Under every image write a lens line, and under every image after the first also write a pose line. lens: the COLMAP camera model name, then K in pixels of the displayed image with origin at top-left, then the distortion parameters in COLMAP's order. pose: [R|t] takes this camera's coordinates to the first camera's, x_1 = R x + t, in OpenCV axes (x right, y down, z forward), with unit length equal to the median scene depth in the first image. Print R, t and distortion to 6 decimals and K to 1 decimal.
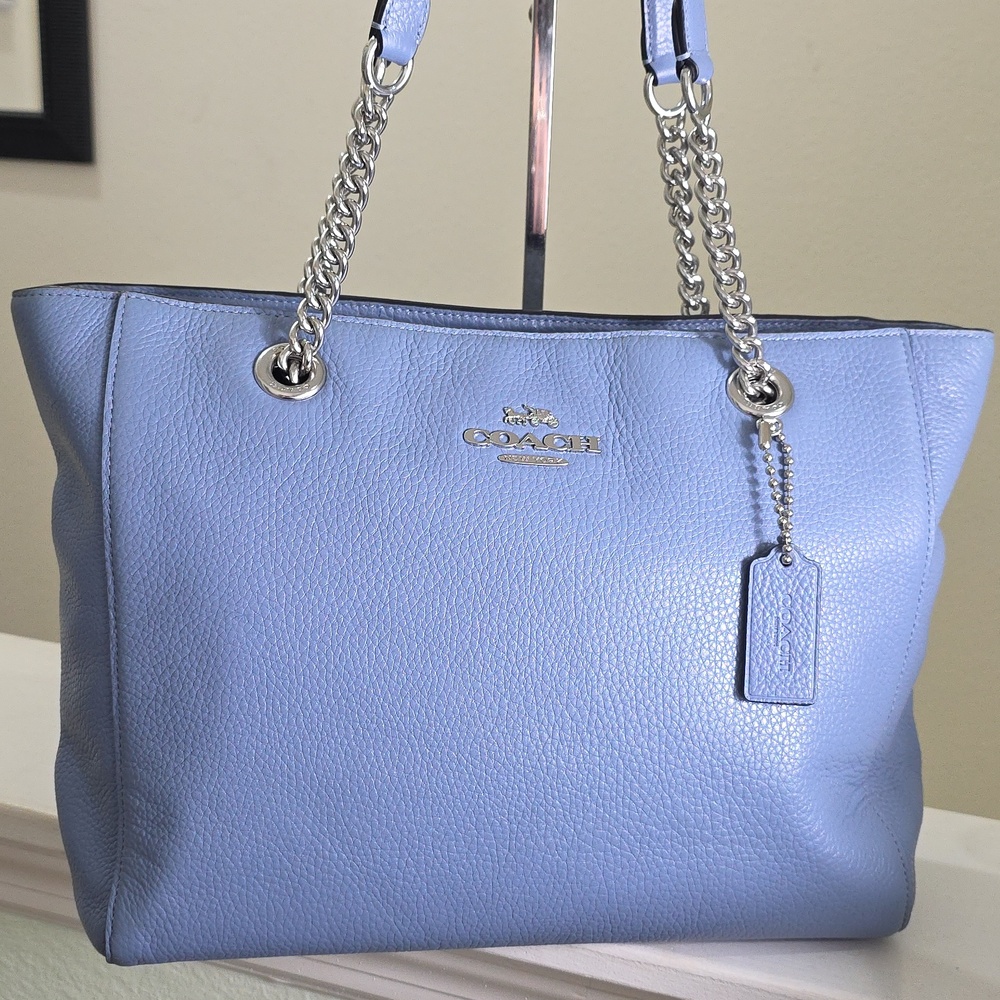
lens RADIAL K [[1504.3, 0, 479.9], [0, 1504.3, 502.9], [0, 0, 1]] dist [0.227317, -1.067838]
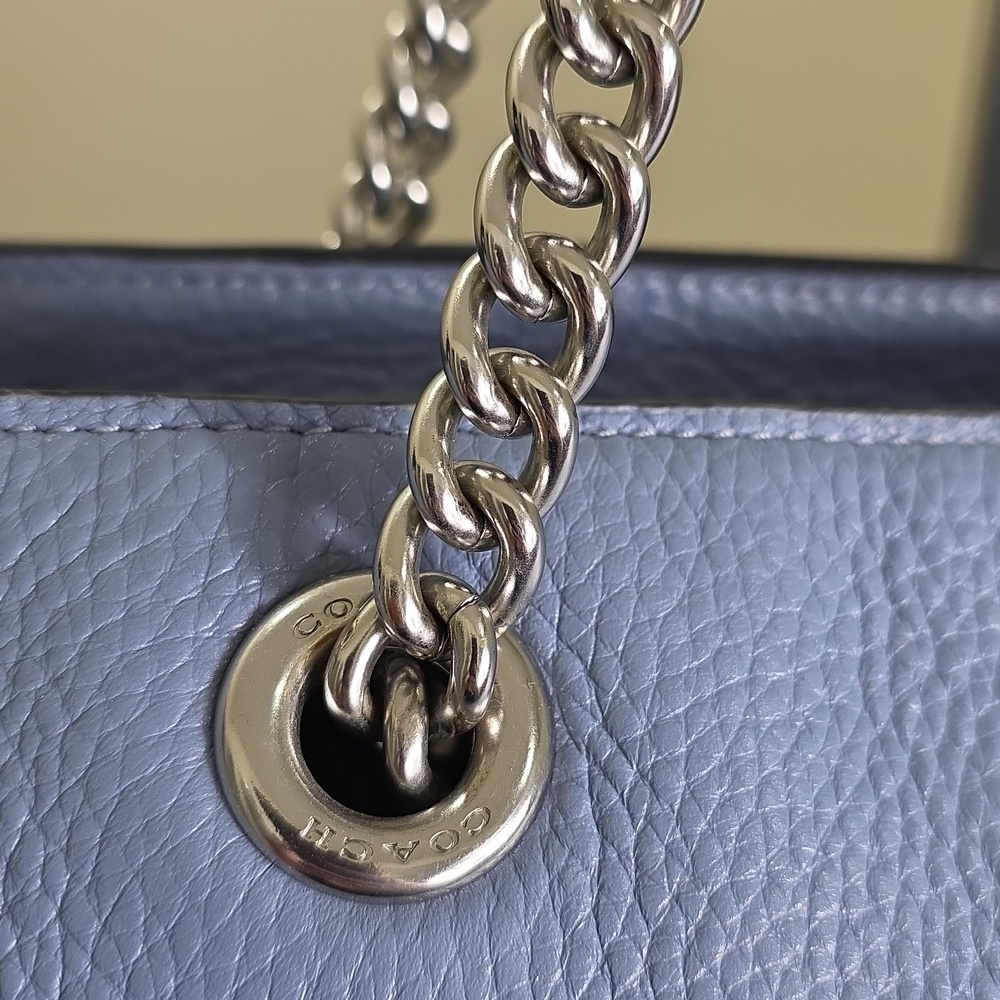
lens RADIAL K [[1504.3, 0, 479.9], [0, 1504.3, 502.9], [0, 0, 1]] dist [0.227317, -1.067838]
pose [[0.998541, -0.042686, 0.033085, -0.117997], [0.035830, 0.981978, 0.185567, -0.156496], [-0.040410, -0.184111, 0.982074, 0.794960]]
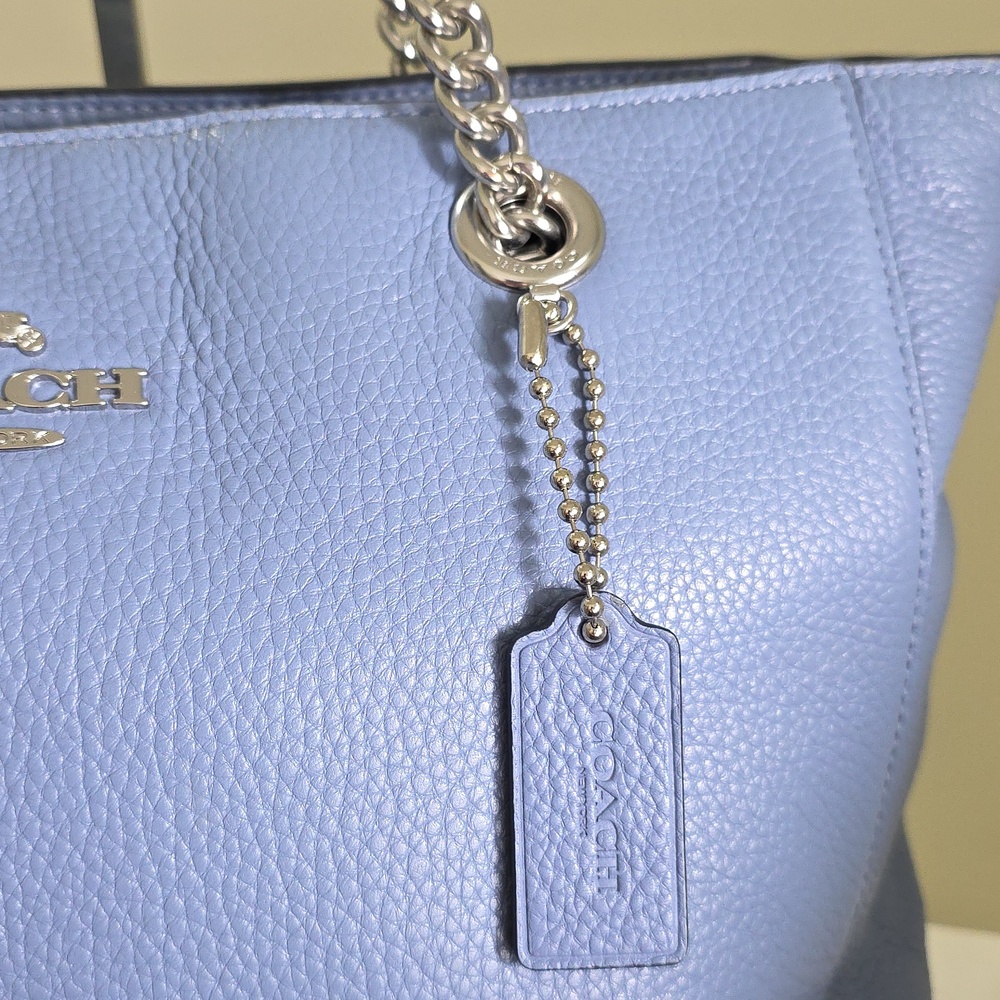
lens RADIAL K [[1504.3, 0, 479.9], [0, 1504.3, 502.9], [0, 0, 1]] dist [0.227317, -1.067838]
pose [[0.996340, -0.083545, 0.018056, 0.162893], [0.081356, 0.991715, 0.099415, -0.041287], [-0.026212, -0.097582, 0.994882, 0.576780]]
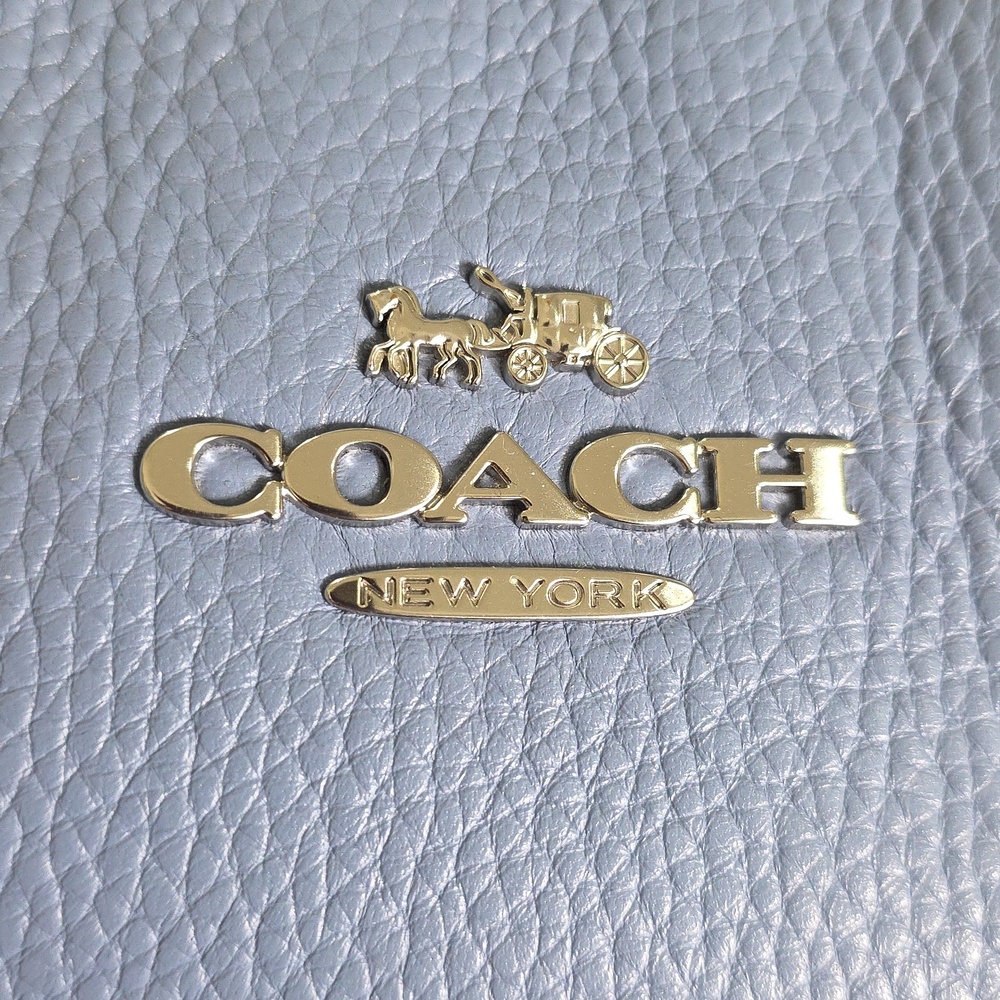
lens RADIAL K [[1504.3, 0, 479.9], [0, 1504.3, 502.9], [0, 0, 1]] dist [0.227317, -1.067838]
pose [[0.999893, 0.014196, -0.003562, 0.031605], [-0.012294, 0.946683, 0.321933, -0.100127], [0.007942, -0.321854, 0.946756, 0.815422]]
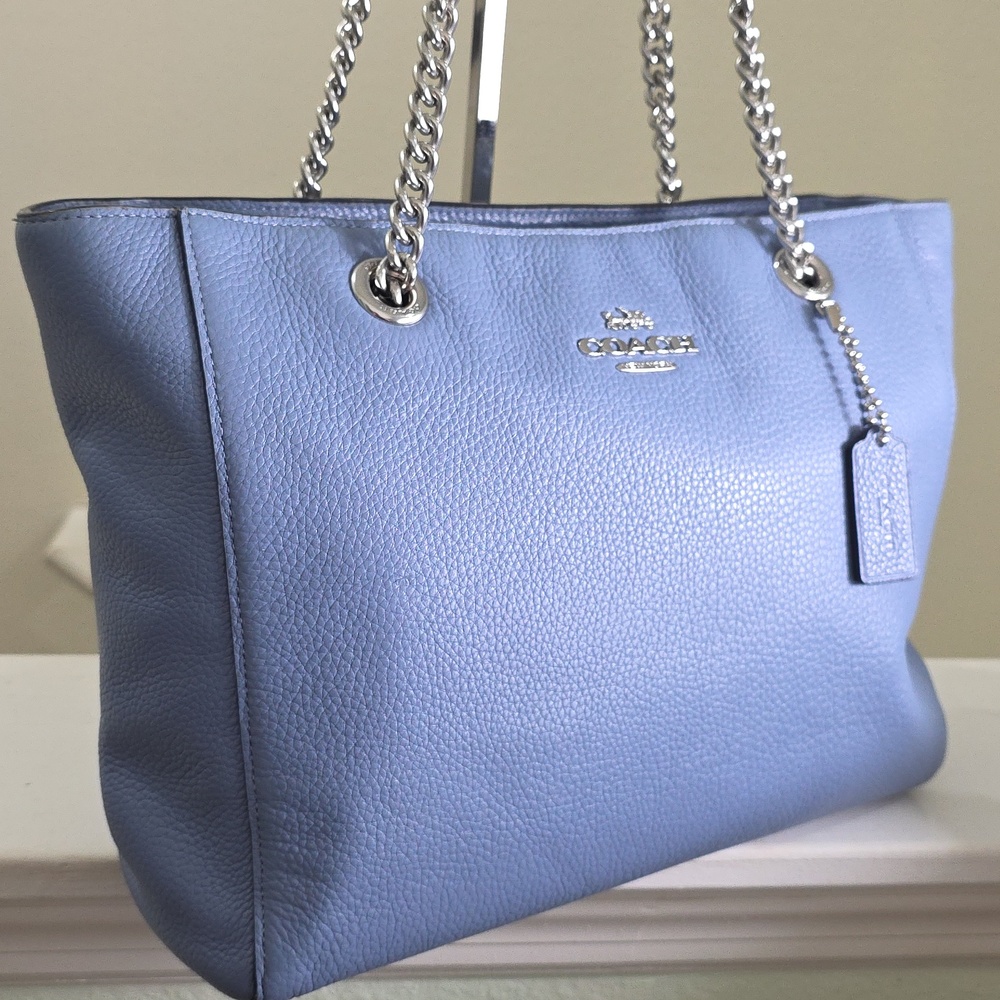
lens RADIAL K [[1539.4, 0, 521.9], [0, 1539.4, 495.5], [0, 0, 1]] dist [0.257102, -1.351072]
pose [[0.893637, -0.132799, 0.428692, -0.450673], [0.102833, 0.990394, 0.092440, -0.045411], [-0.436850, -0.038524, 0.898709, 0.169906]]
